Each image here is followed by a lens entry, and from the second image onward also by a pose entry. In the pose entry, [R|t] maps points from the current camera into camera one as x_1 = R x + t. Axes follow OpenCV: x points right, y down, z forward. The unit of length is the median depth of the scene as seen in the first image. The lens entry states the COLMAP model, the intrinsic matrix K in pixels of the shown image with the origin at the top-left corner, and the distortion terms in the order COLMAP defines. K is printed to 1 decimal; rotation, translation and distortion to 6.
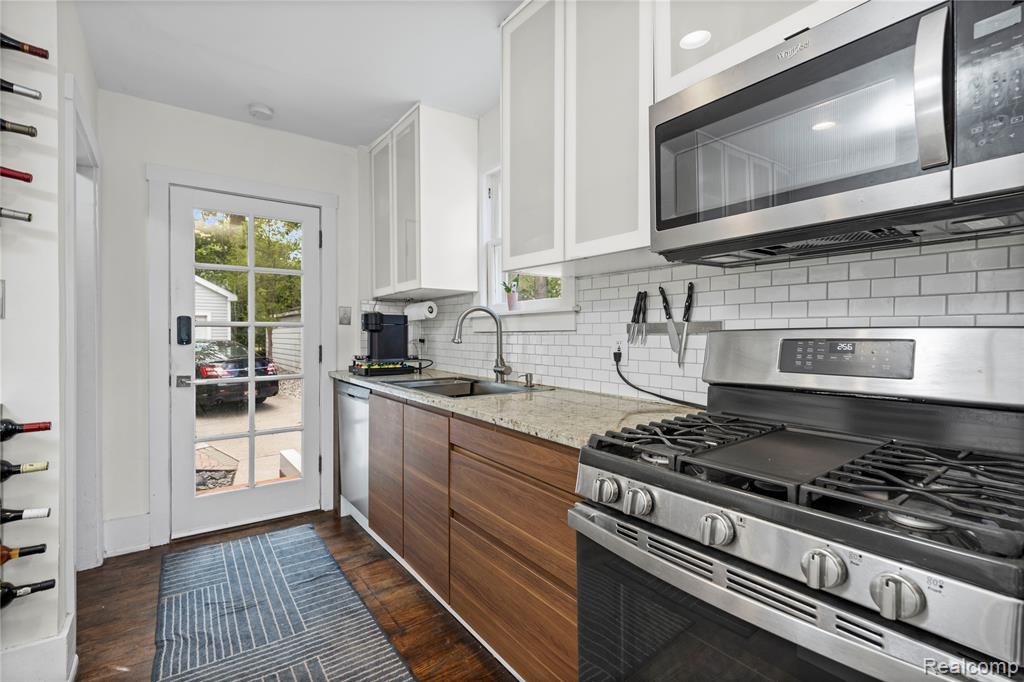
lens RADIAL K [[449.6, 0, 559.7], [0, 449.6, 337.5], [0, 0, 1]] dist [0.006096, 0.000615]
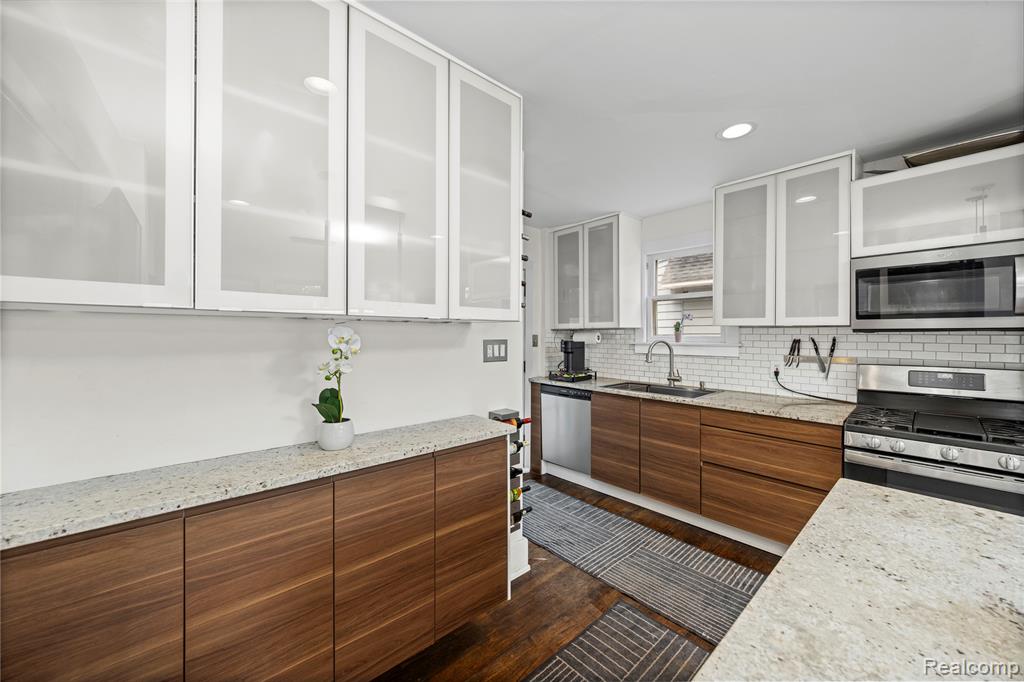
lens RADIAL K [[397.0, 0, 486.5], [0, 397.0, 324.9], [0, 0, 1]] dist [-0.000507, -0.000829]
pose [[0.992731, -0.000004, 0.120358, -1.223807], [0.000670, 0.999985, -0.005486, -0.144898], [-0.120356, 0.005527, 0.992715, -0.447860]]
